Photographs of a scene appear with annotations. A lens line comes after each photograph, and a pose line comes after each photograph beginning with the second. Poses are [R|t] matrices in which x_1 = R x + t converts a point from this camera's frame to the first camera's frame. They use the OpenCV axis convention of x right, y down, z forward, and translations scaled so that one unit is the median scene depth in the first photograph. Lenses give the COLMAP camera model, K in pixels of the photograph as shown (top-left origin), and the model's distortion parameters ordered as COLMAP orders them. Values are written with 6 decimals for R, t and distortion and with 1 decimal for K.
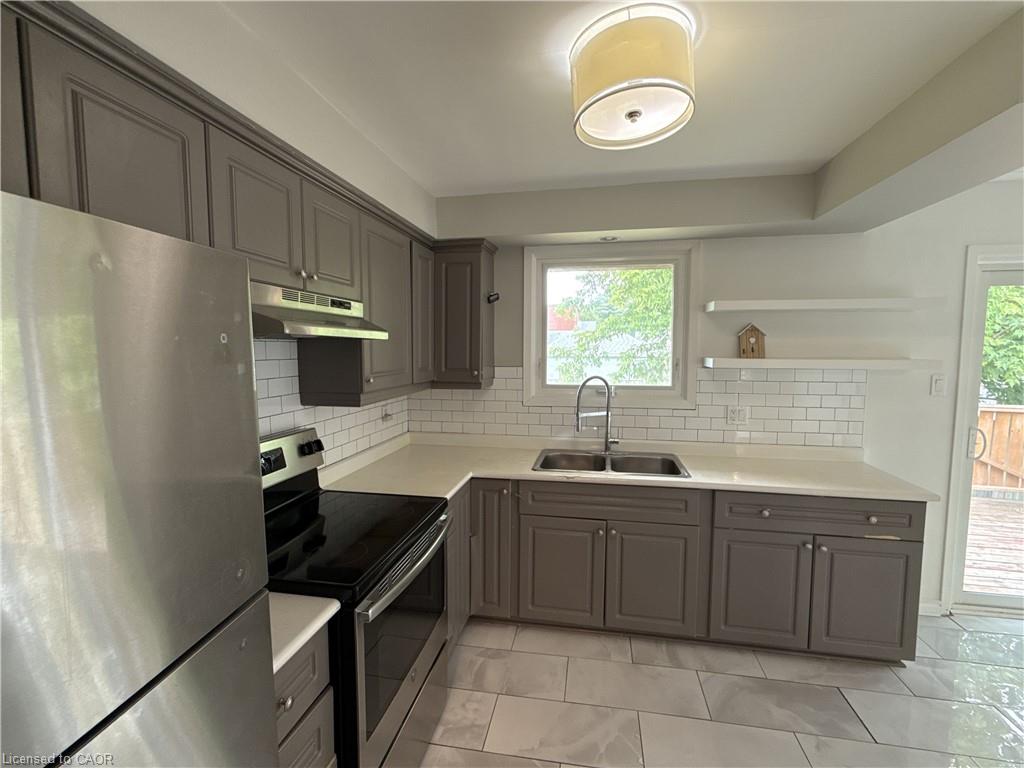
lens RADIAL K [[466.8, 0, 513.5], [0, 466.8, 383.5], [0, 0, 1]] dist [-0.000429, 0.000290]
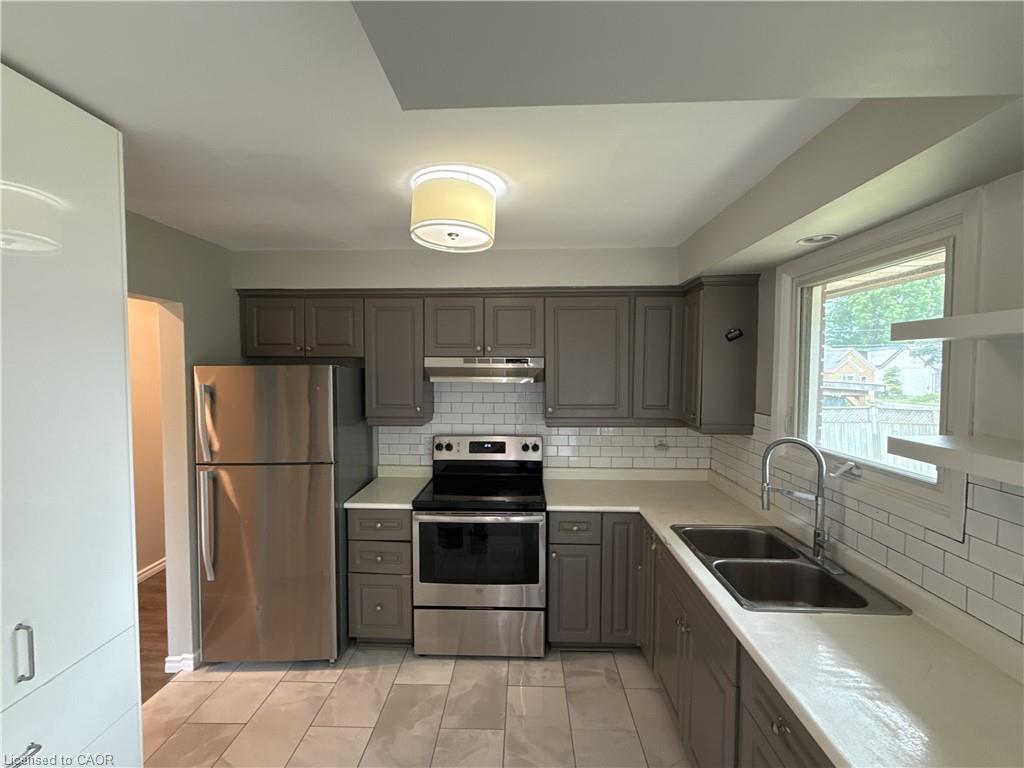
lens RADIAL K [[466.8, 0, 509.1], [0, 466.8, 382.9], [0, 0, 1]] dist [-0.000429, 0.000290]
pose [[0.148484, 0.037251, -0.988213, 0.871875], [-0.076507, 0.996728, 0.026076, -0.093455], [0.985951, 0.071734, 0.150848, 0.509950]]
